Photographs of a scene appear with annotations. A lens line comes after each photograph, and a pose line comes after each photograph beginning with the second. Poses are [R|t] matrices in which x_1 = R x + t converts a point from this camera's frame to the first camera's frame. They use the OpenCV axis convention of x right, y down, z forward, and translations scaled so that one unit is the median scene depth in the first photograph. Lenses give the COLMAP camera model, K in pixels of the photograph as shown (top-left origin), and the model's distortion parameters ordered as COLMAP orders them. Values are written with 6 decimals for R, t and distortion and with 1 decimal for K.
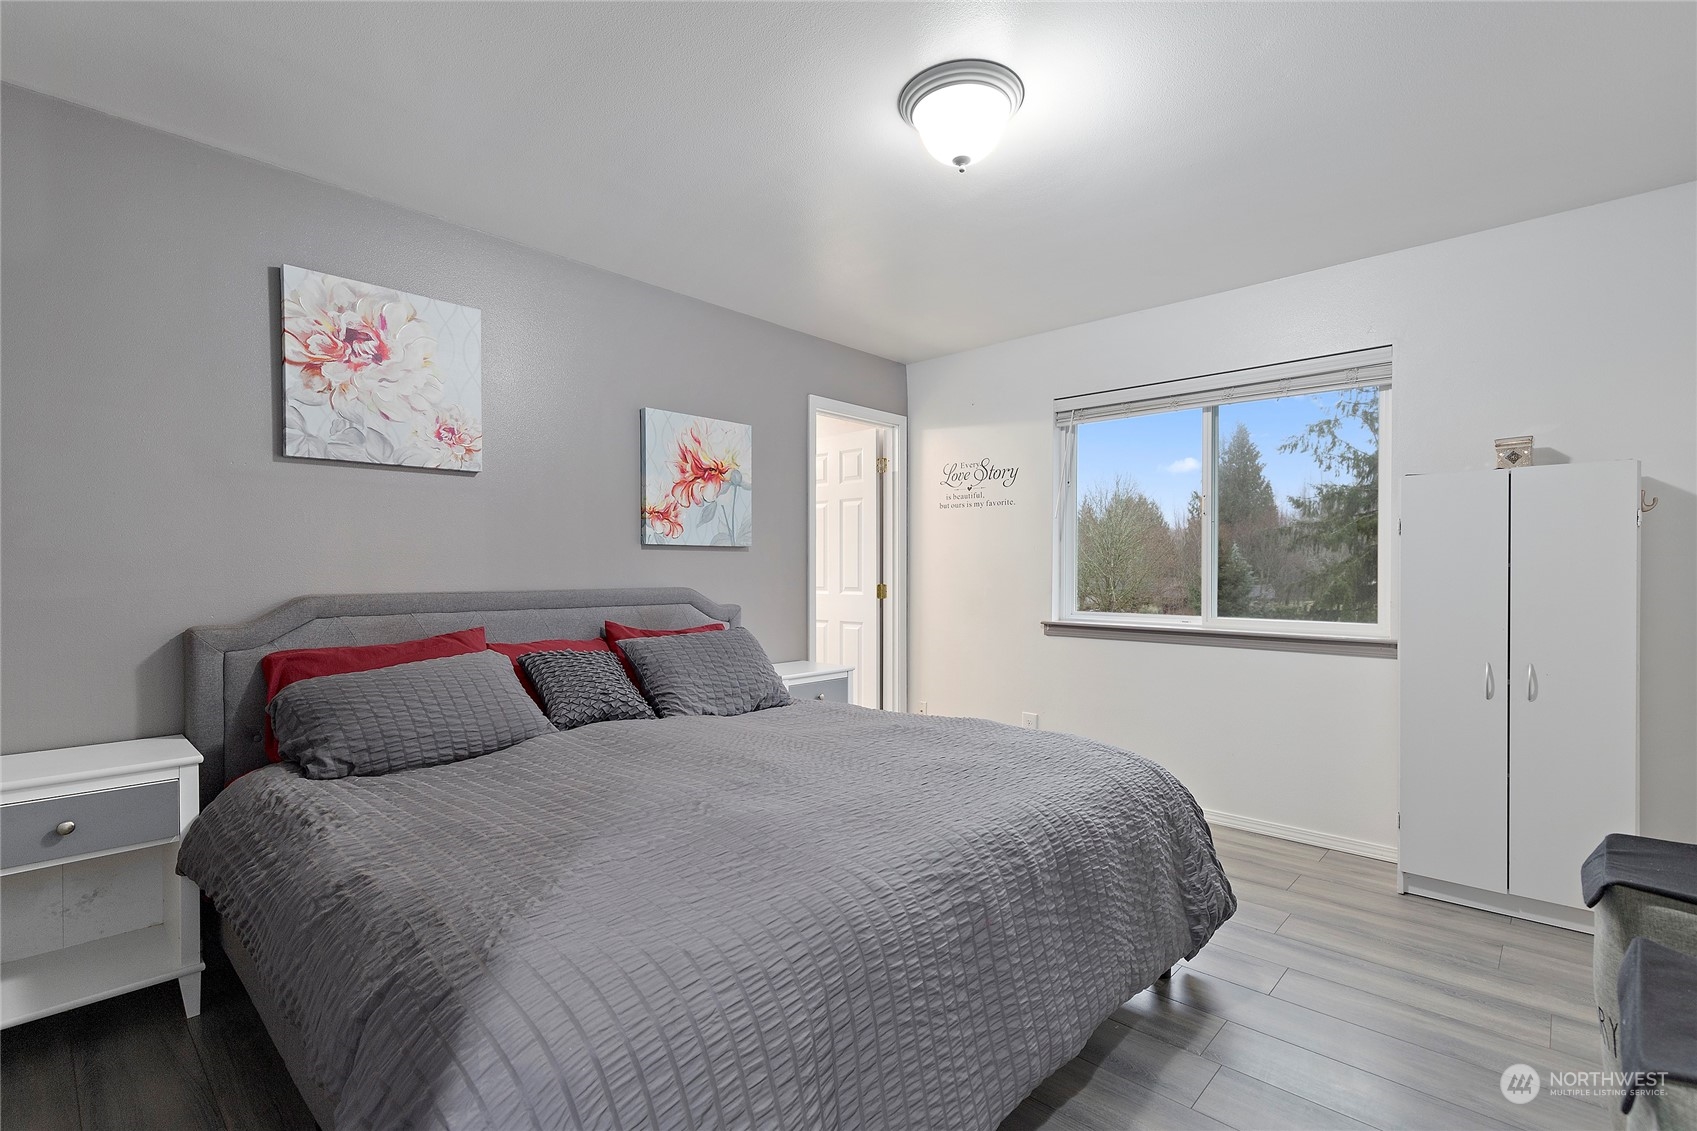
lens RADIAL K [[770.2, 0, 844.4], [0, 770.2, 576.9], [0, 0, 1]] dist [0.012513, -0.001131]
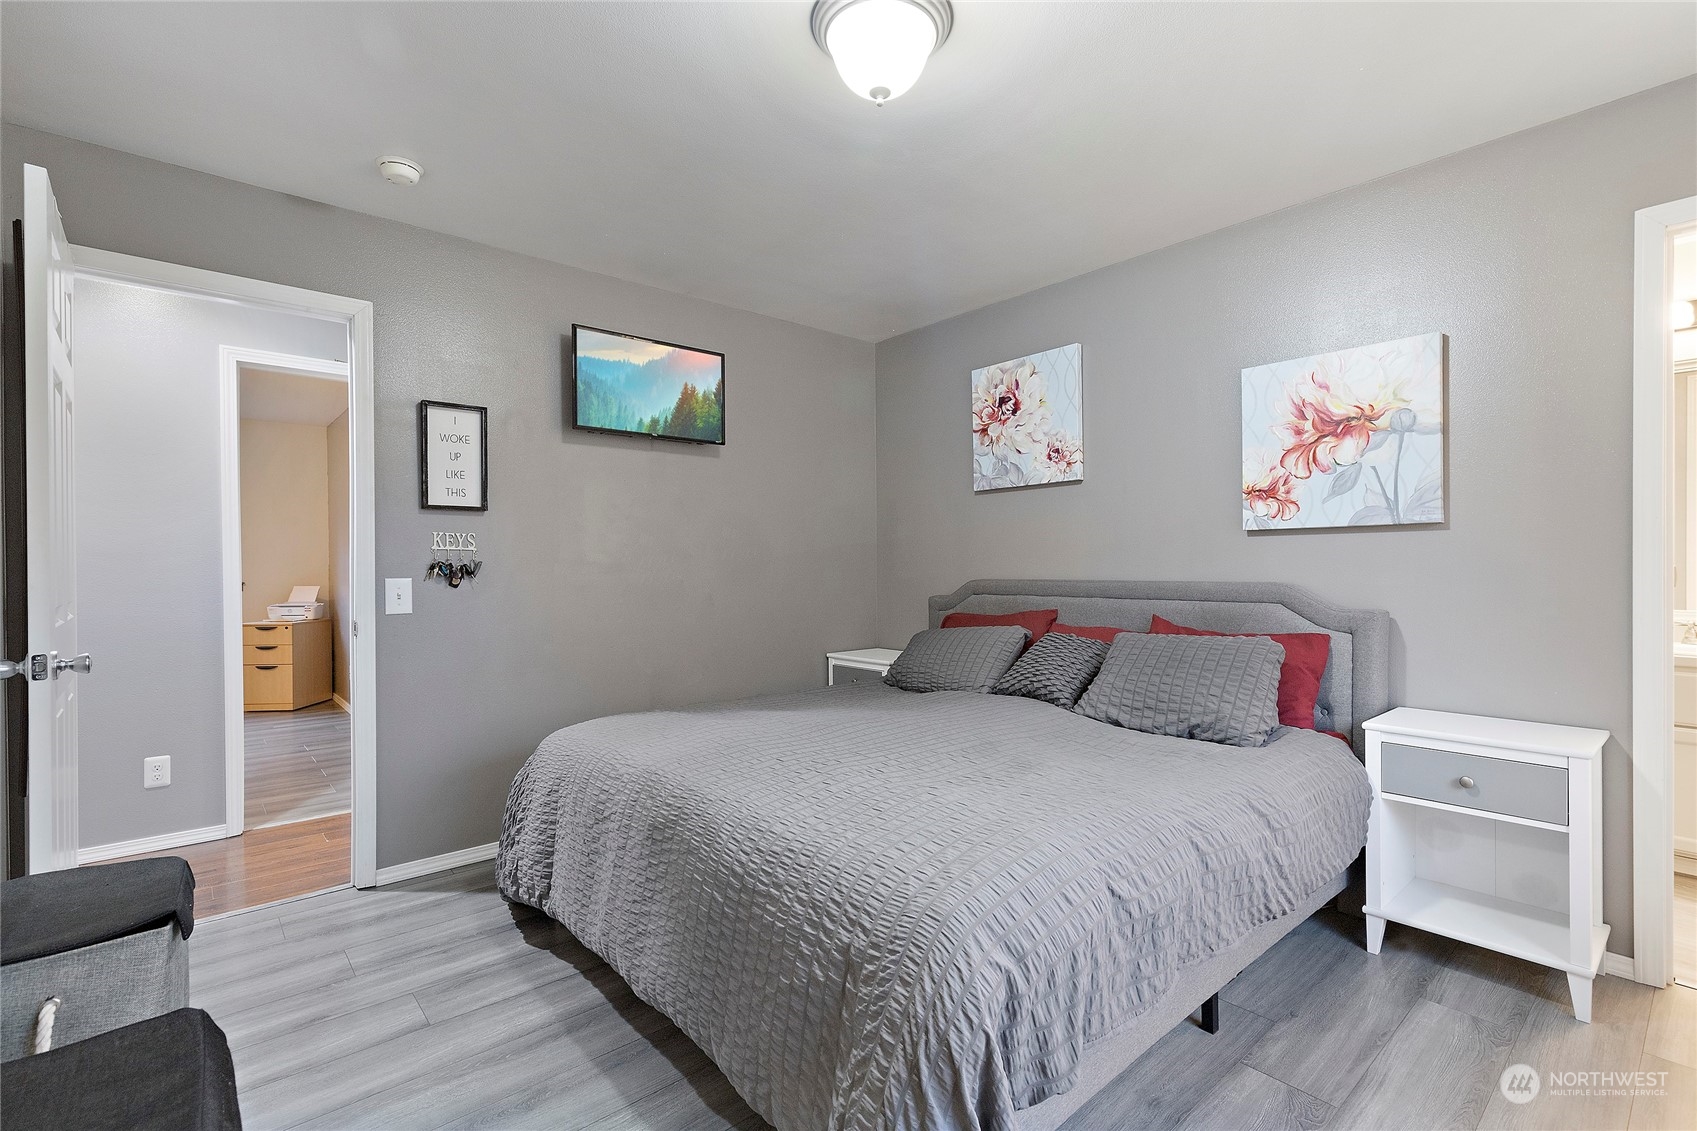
lens RADIAL K [[770.2, 0, 844.4], [0, 770.2, 576.9], [0, 0, 1]] dist [0.012513, -0.001131]
pose [[-0.102113, 0.012944, -0.994689, 0.630083], [-0.003713, 0.999903, 0.013393, -0.001147], [0.994766, 0.005061, -0.102056, 0.647219]]
